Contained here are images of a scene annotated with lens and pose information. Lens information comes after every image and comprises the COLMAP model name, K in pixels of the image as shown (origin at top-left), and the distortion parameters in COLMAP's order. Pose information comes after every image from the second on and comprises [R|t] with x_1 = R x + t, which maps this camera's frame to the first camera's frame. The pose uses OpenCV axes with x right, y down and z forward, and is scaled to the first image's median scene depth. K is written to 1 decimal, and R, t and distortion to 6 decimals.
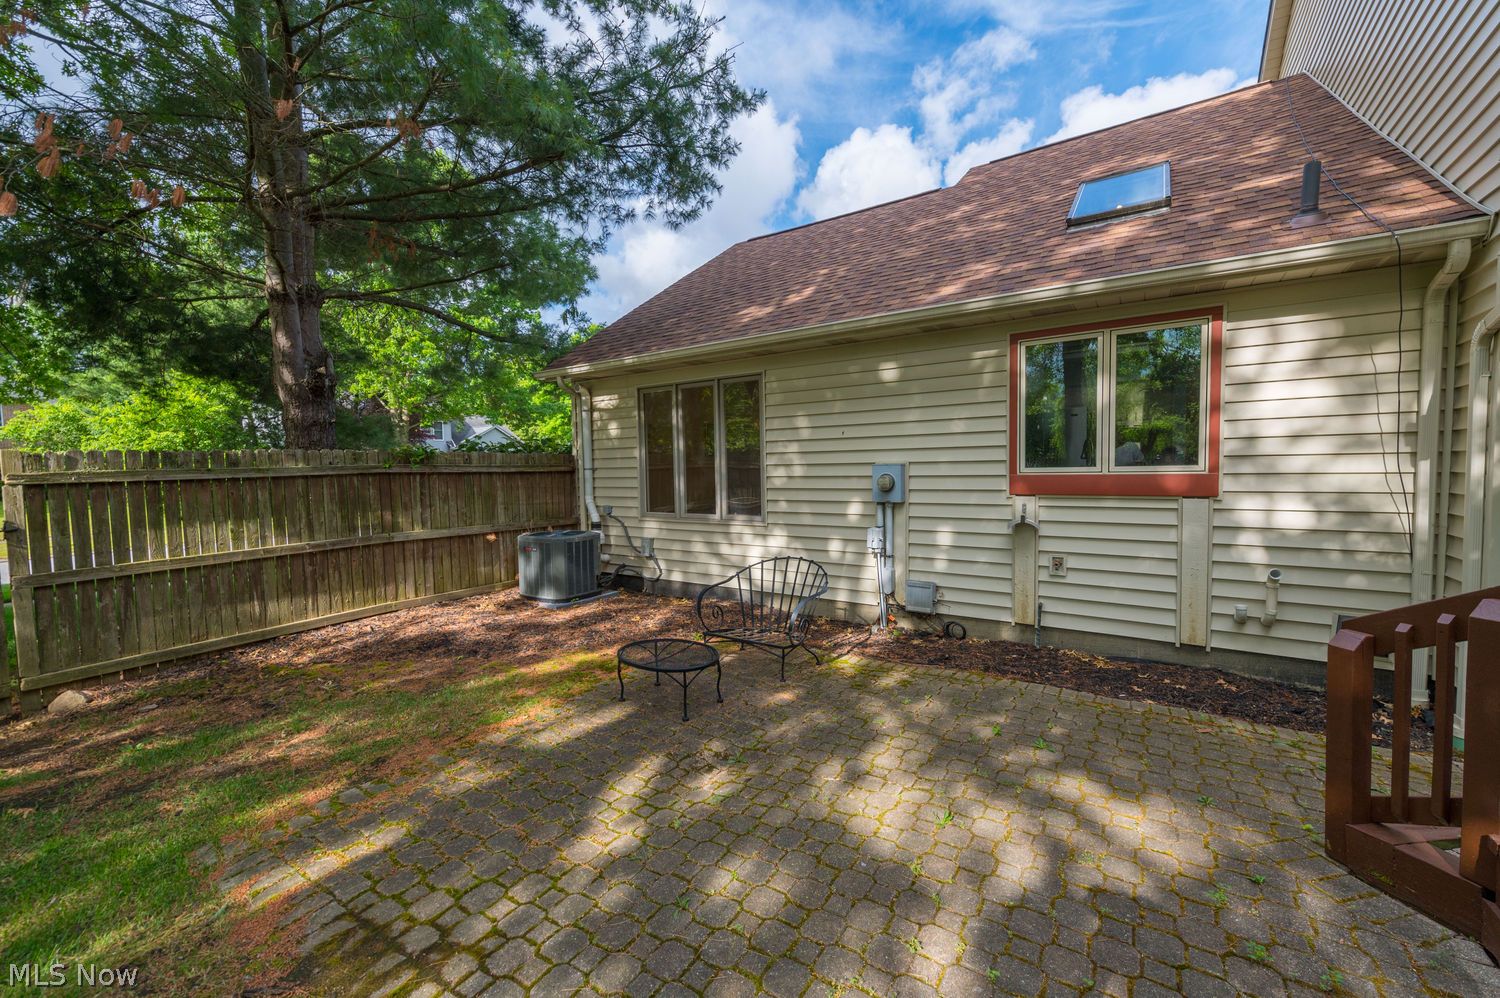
lens RADIAL K [[589.8, 0, 759.8], [0, 589.8, 499.3], [0, 0, 1]] dist [0.006103, -0.000388]
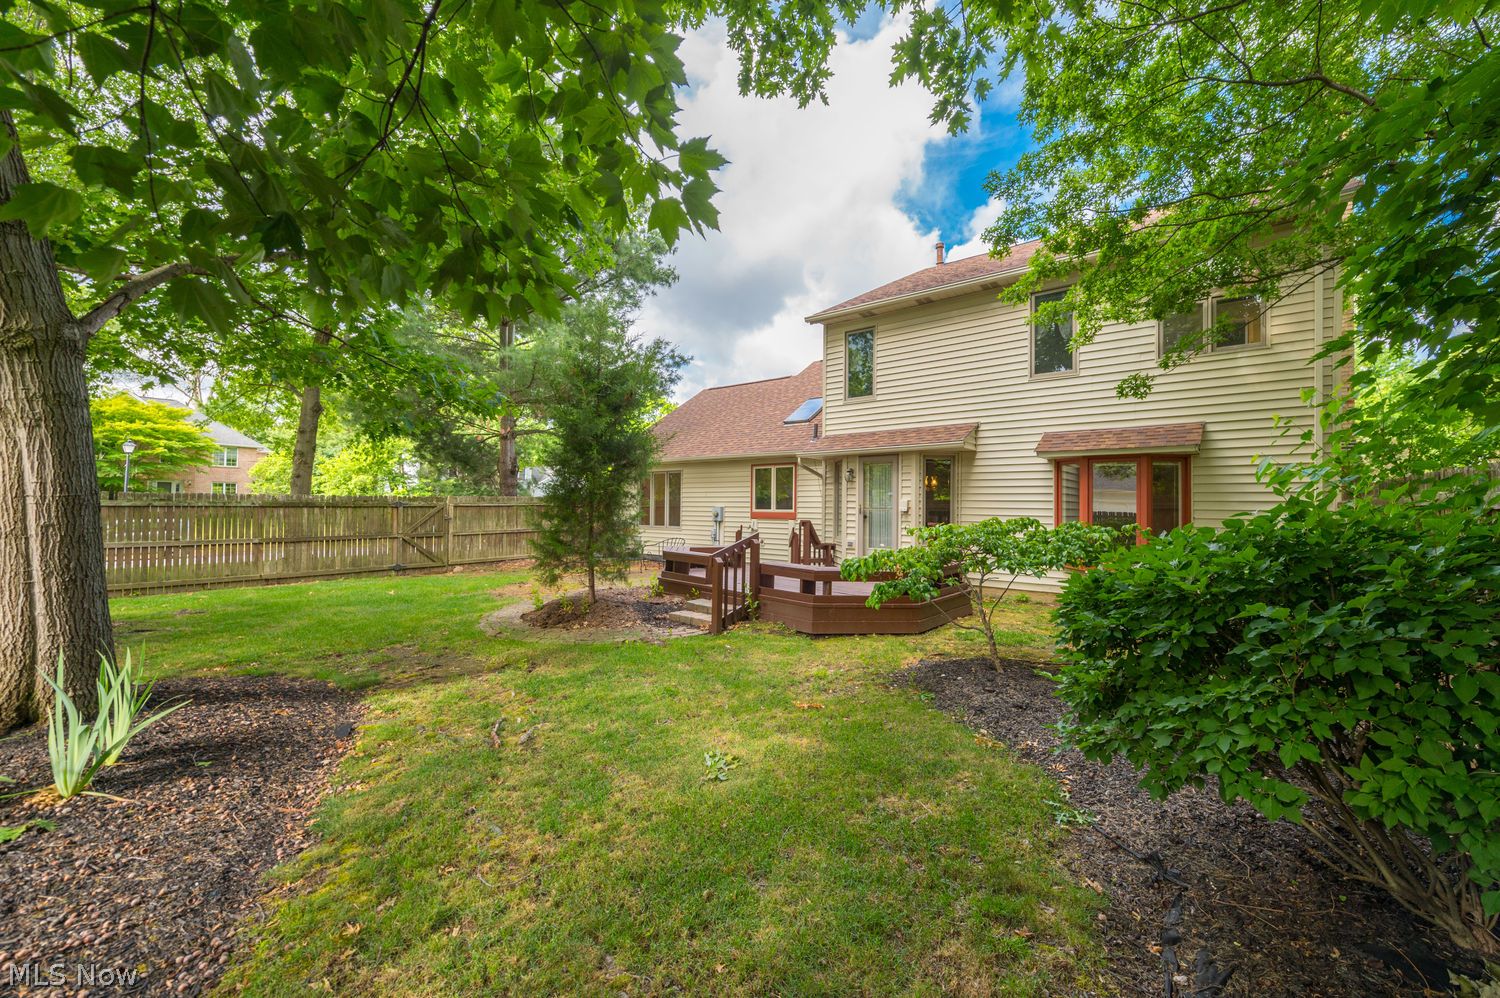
lens RADIAL K [[587.5, 0, 754.3], [0, 587.5, 511.7], [0, 0, 1]] dist [0.002880, 0.000088]
pose [[0.994310, 0.028919, -0.102525, 0.879715], [-0.034157, 0.998180, -0.049708, 0.122680], [0.100901, 0.052927, 0.993488, -2.269715]]
